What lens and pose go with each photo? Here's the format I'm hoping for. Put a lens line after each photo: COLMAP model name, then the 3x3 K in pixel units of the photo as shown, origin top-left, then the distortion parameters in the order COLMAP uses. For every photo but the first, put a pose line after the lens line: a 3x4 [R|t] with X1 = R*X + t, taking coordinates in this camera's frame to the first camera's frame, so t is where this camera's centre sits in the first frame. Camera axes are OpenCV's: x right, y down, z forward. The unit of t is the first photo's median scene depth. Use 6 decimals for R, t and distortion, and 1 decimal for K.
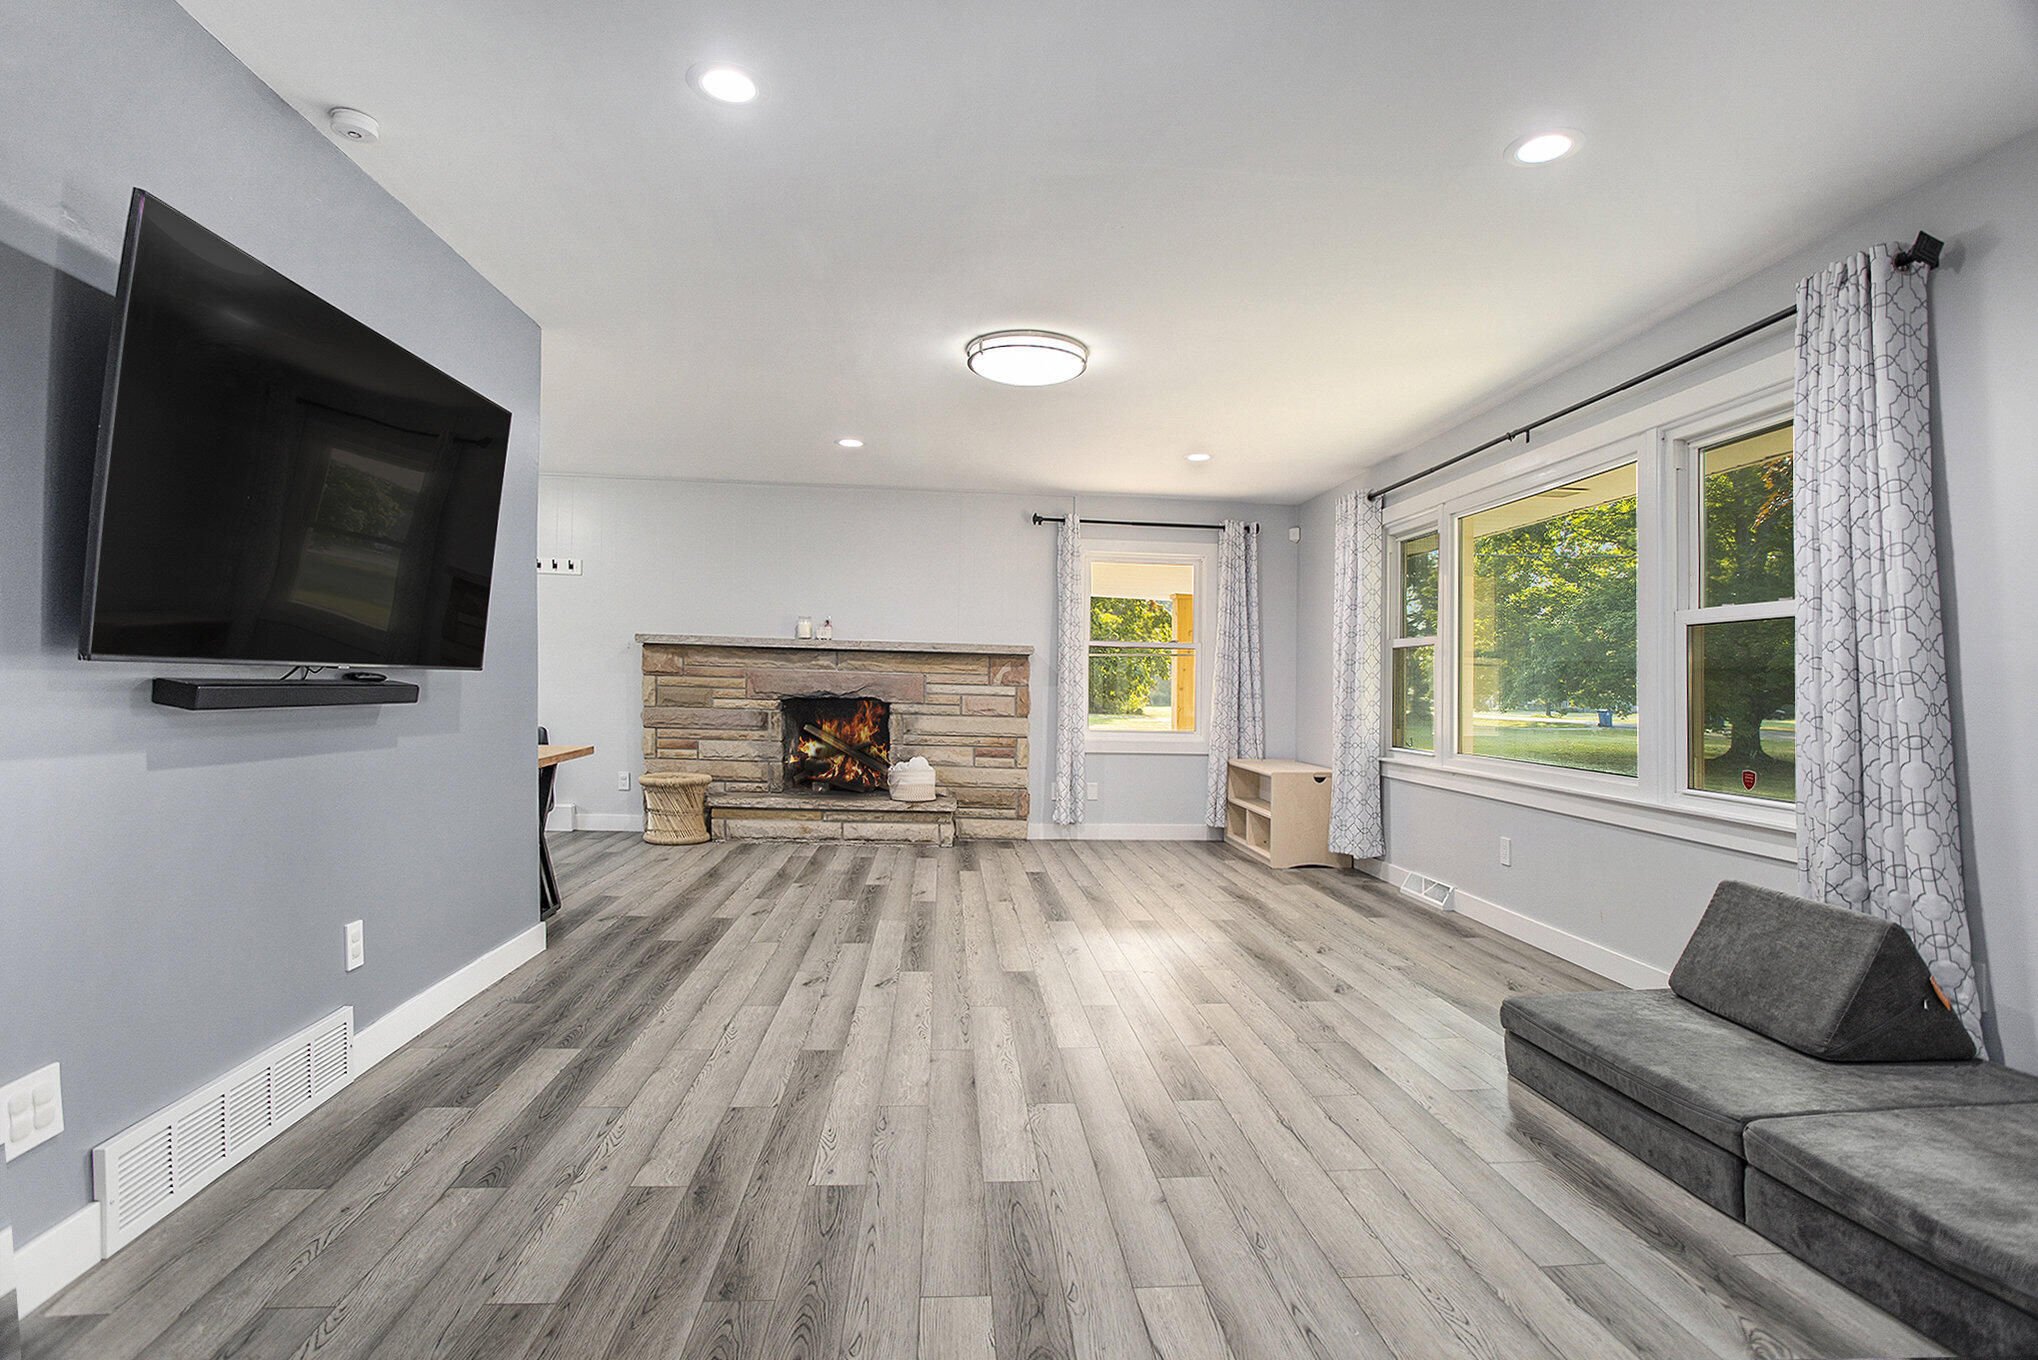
lens RADIAL K [[996.1, 0, 1023.3], [0, 996.1, 680.7], [0, 0, 1]] dist [-0.001113, 0.000882]
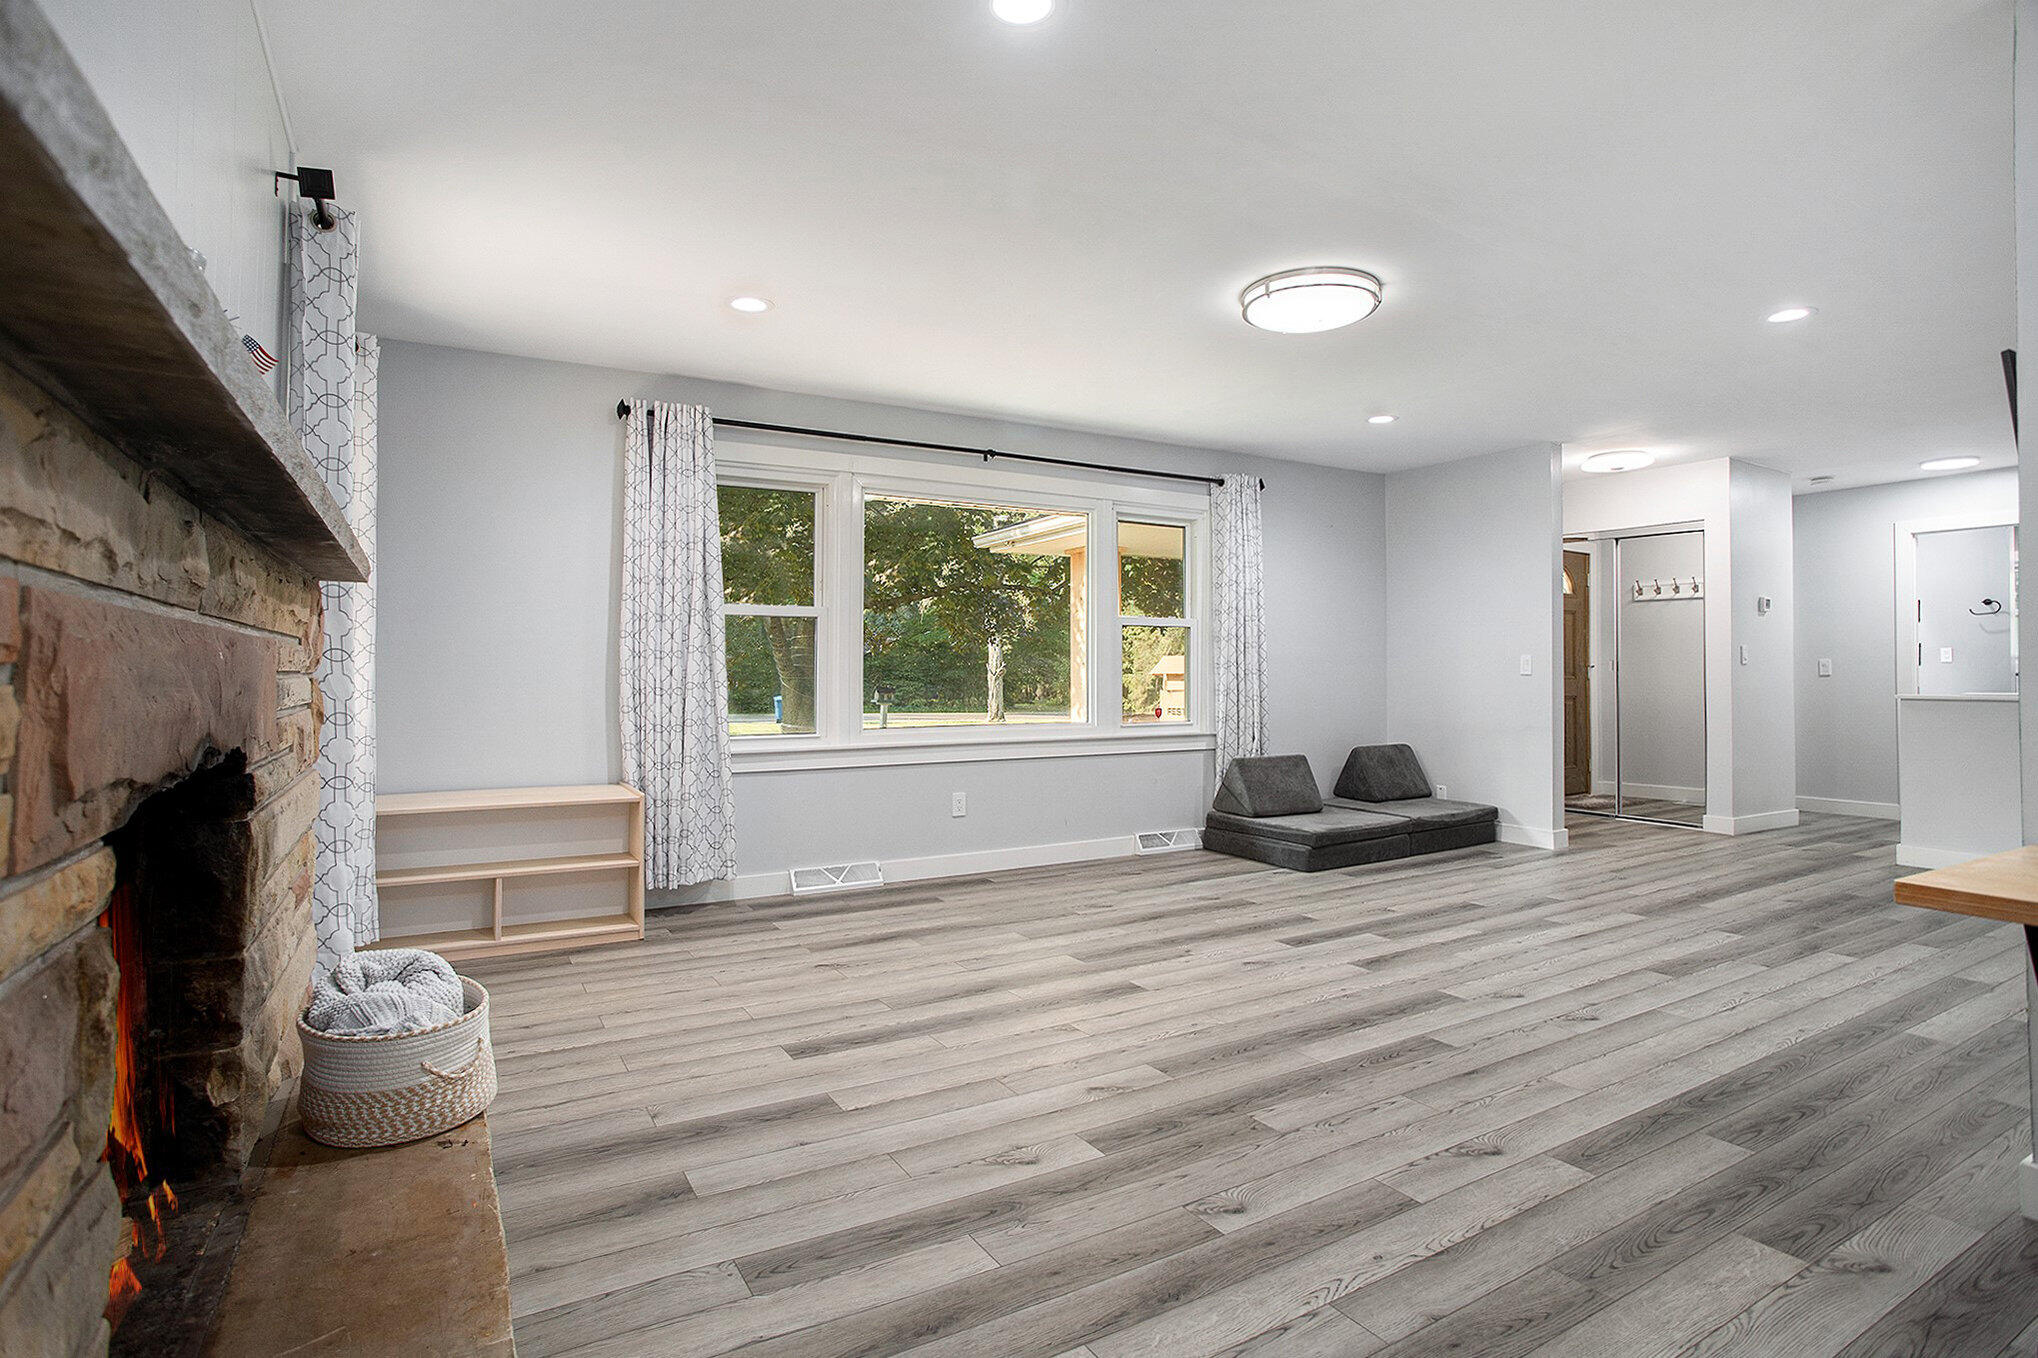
lens RADIAL K [[996.1, 0, 1025.6], [0, 996.1, 674.6], [0, 0, 1]] dist [-0.001113, 0.000882]
pose [[-0.443766, -0.004143, 0.896133, -0.734646], [-0.002301, 0.999991, 0.003483, 0.003086], [-0.896140, -0.000516, -0.443772, 1.734798]]
